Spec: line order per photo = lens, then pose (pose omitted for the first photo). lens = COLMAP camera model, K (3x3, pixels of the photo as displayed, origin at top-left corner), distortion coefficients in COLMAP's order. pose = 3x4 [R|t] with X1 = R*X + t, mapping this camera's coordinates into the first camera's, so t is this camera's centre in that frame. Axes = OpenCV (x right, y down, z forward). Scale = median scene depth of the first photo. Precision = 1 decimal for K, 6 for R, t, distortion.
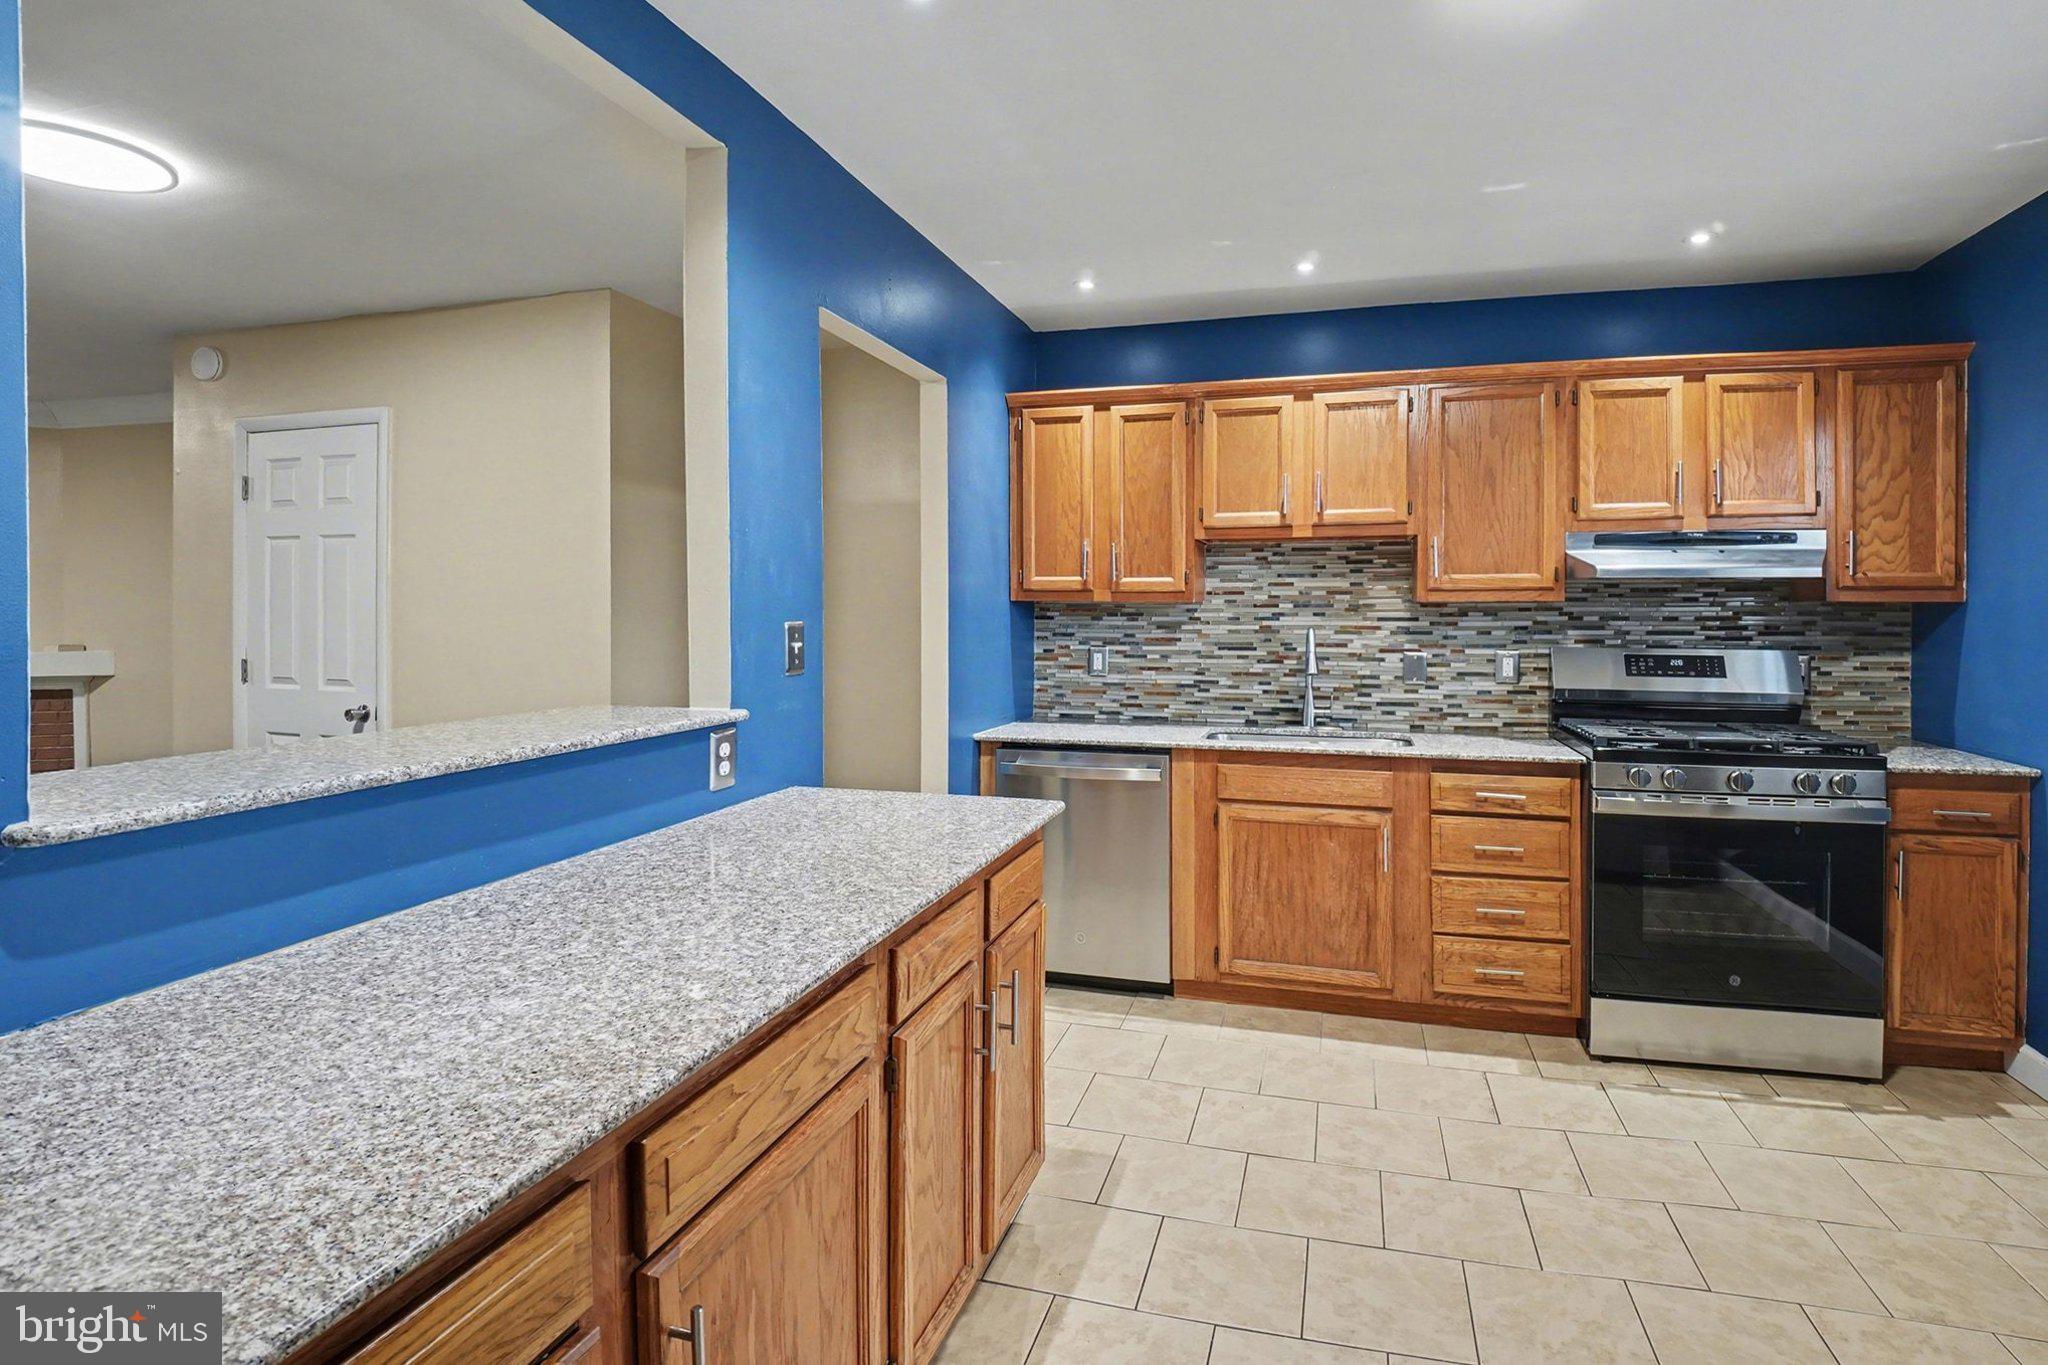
lens RADIAL K [[1014.6, 0, 1070.5], [0, 1014.6, 614.0], [0, 0, 1]] dist [-0.036747, -0.002792]
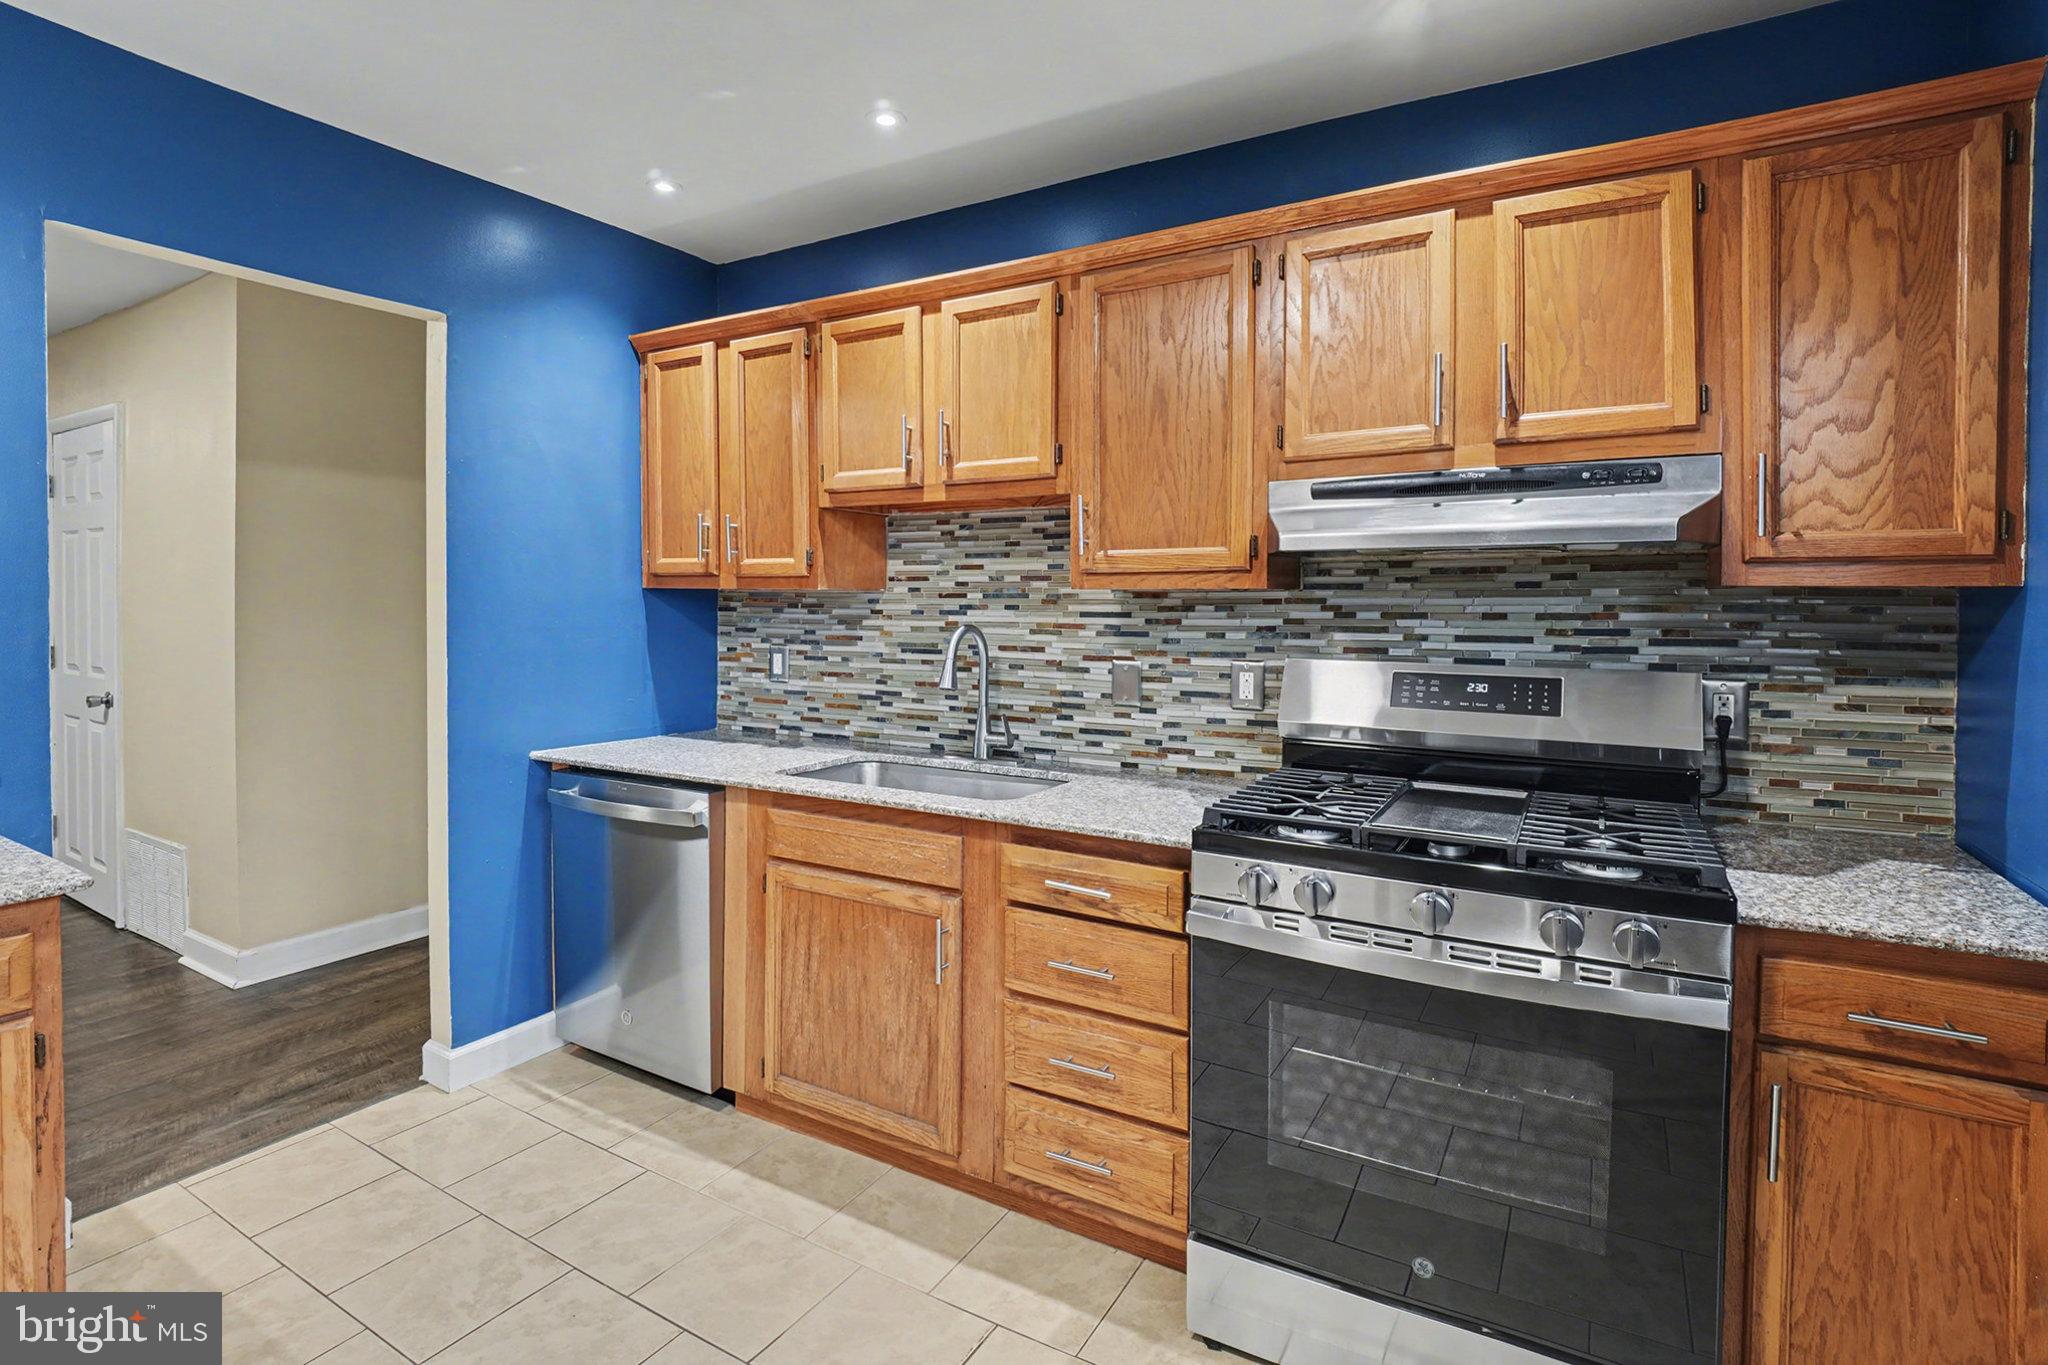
lens RADIAL K [[965.1, 0, 1059.5], [0, 965.1, 621.4], [0, 0, 1]] dist [0.000665, -0.004848]
pose [[0.964835, 0.007432, -0.262753, 0.515444], [-0.003116, 0.999853, 0.016839, -0.001348], [0.262839, -0.015428, 0.964716, 0.361332]]
